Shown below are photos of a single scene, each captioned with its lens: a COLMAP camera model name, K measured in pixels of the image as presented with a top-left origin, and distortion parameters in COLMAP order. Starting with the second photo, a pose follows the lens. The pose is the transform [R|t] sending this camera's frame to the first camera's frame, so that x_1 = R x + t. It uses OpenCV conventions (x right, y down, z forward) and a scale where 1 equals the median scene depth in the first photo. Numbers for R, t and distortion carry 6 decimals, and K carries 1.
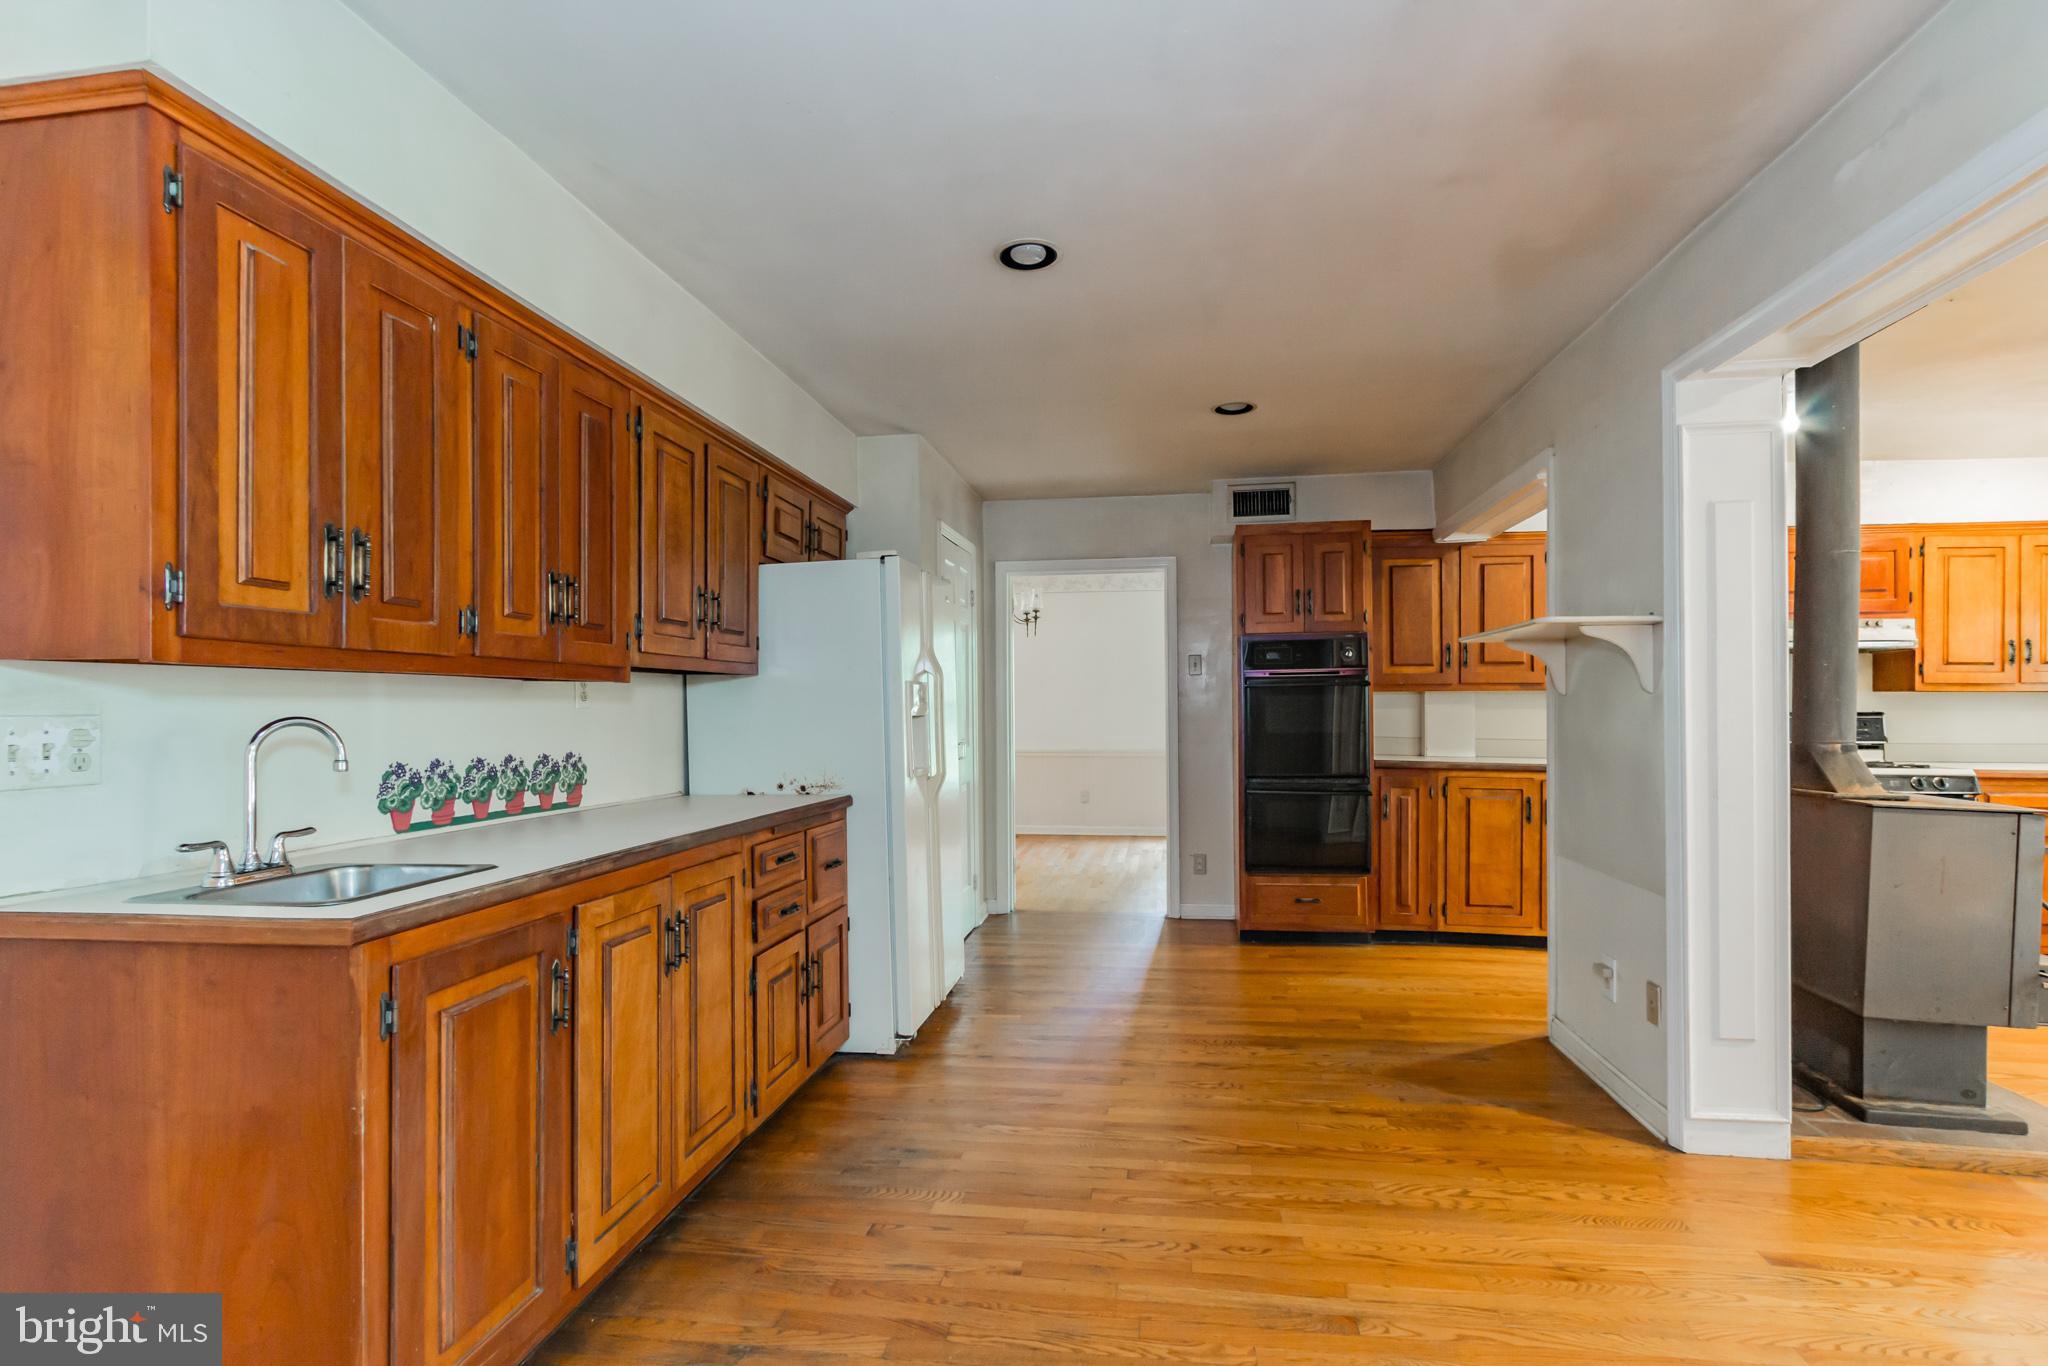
lens RADIAL K [[983.5, 0, 1026.3], [0, 983.5, 705.2], [0, 0, 1]] dist [-0.002633, -0.000657]
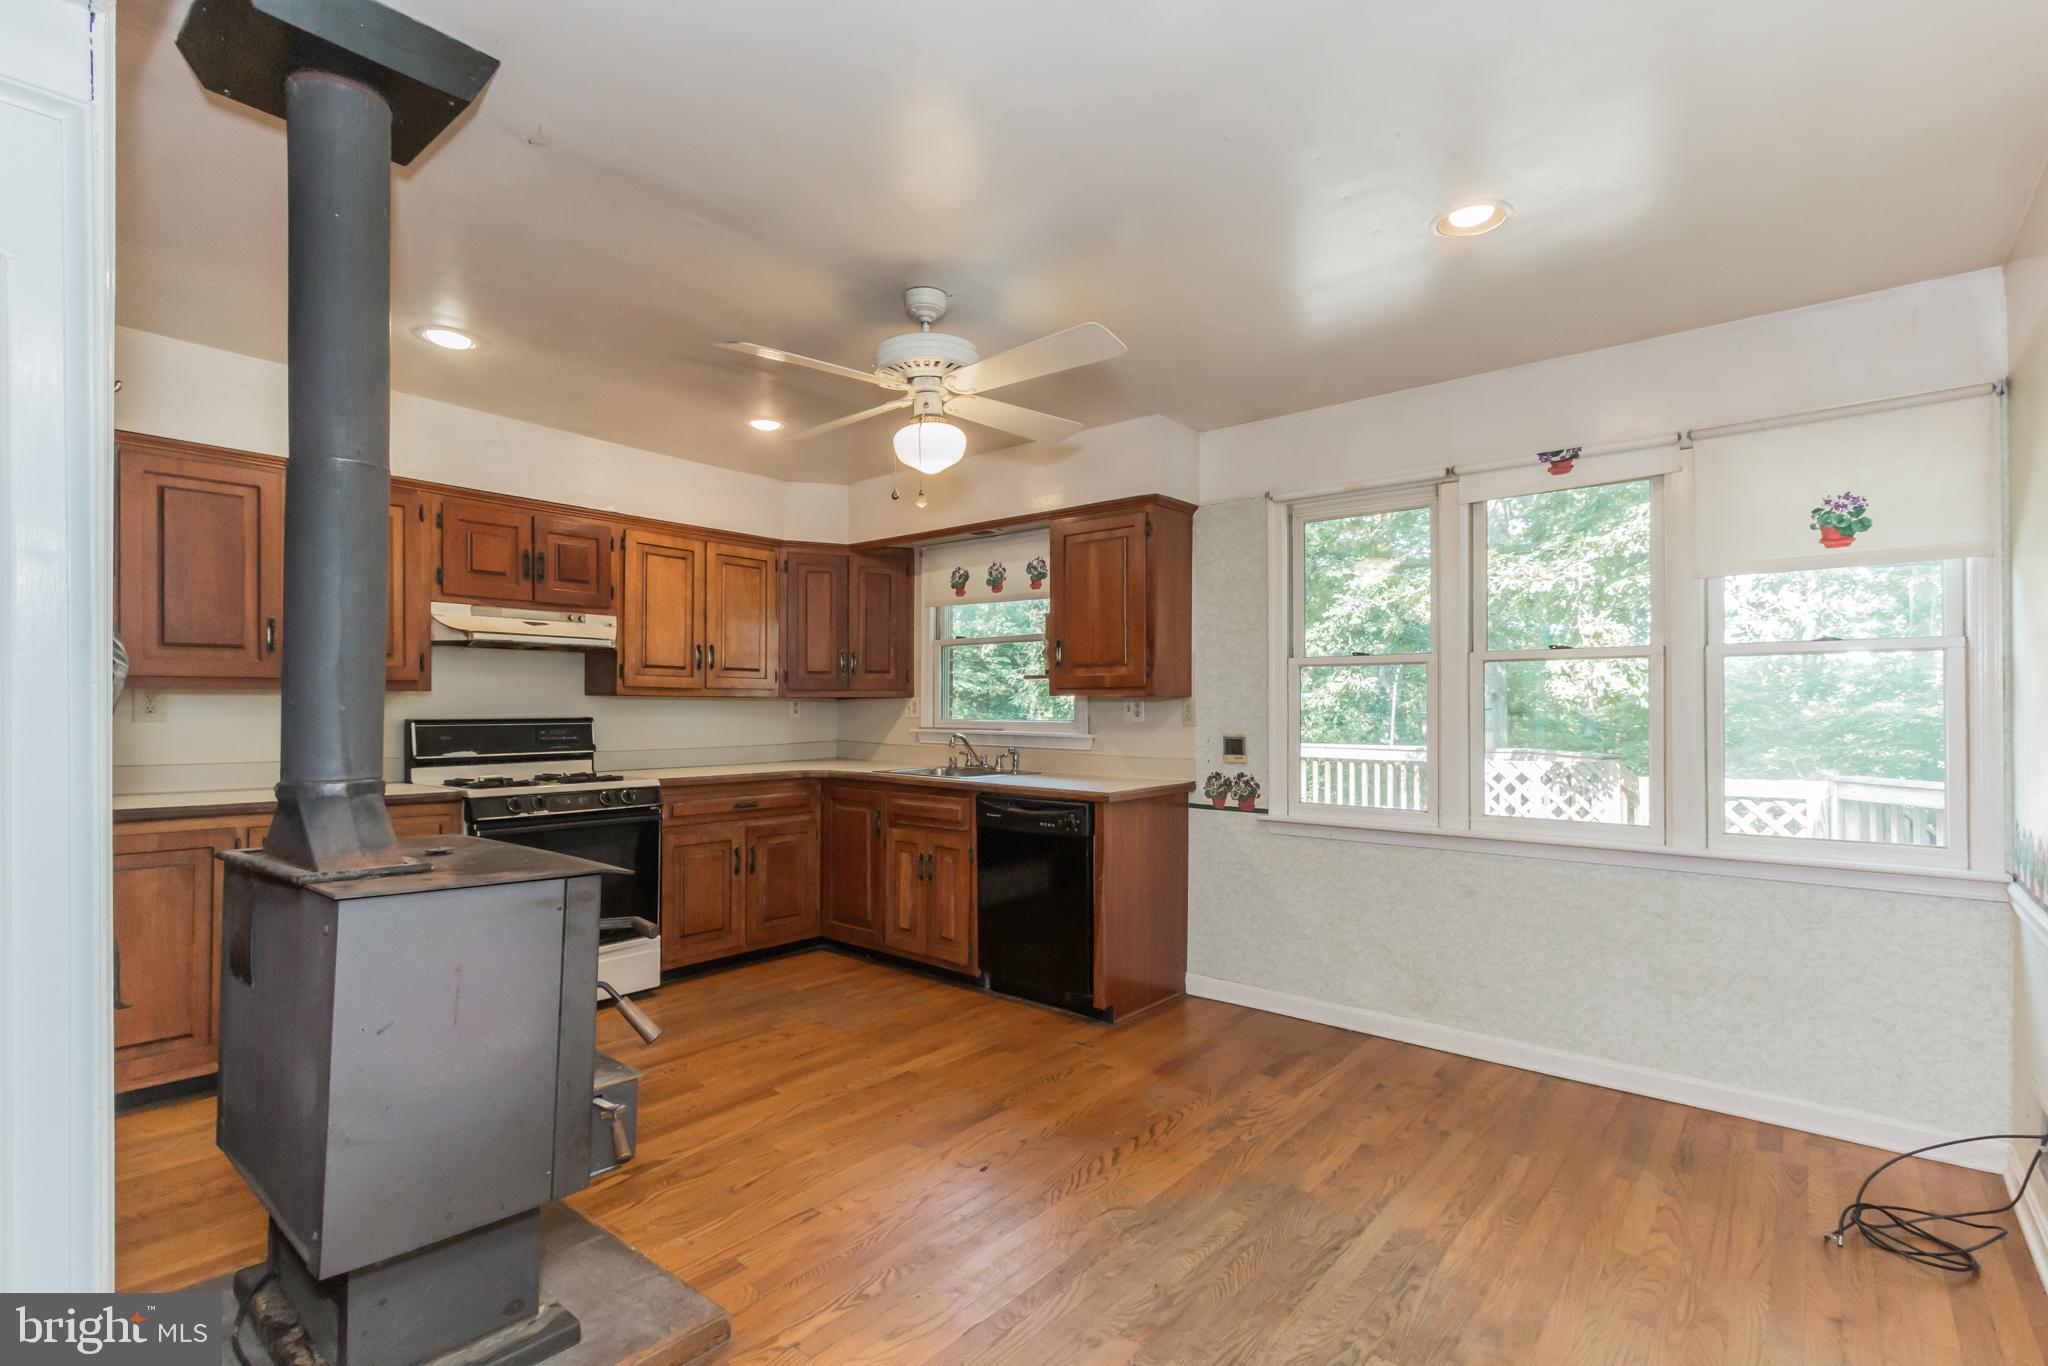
lens RADIAL K [[983.5, 0, 1026.3], [0, 983.5, 705.2], [0, 0, 1]] dist [-0.002633, -0.000657]
pose [[0.509409, 0.004321, 0.860514, 0.310954], [-0.004123, 0.999988, -0.002580, -0.004298], [-0.860515, -0.002234, 0.509420, 0.200899]]
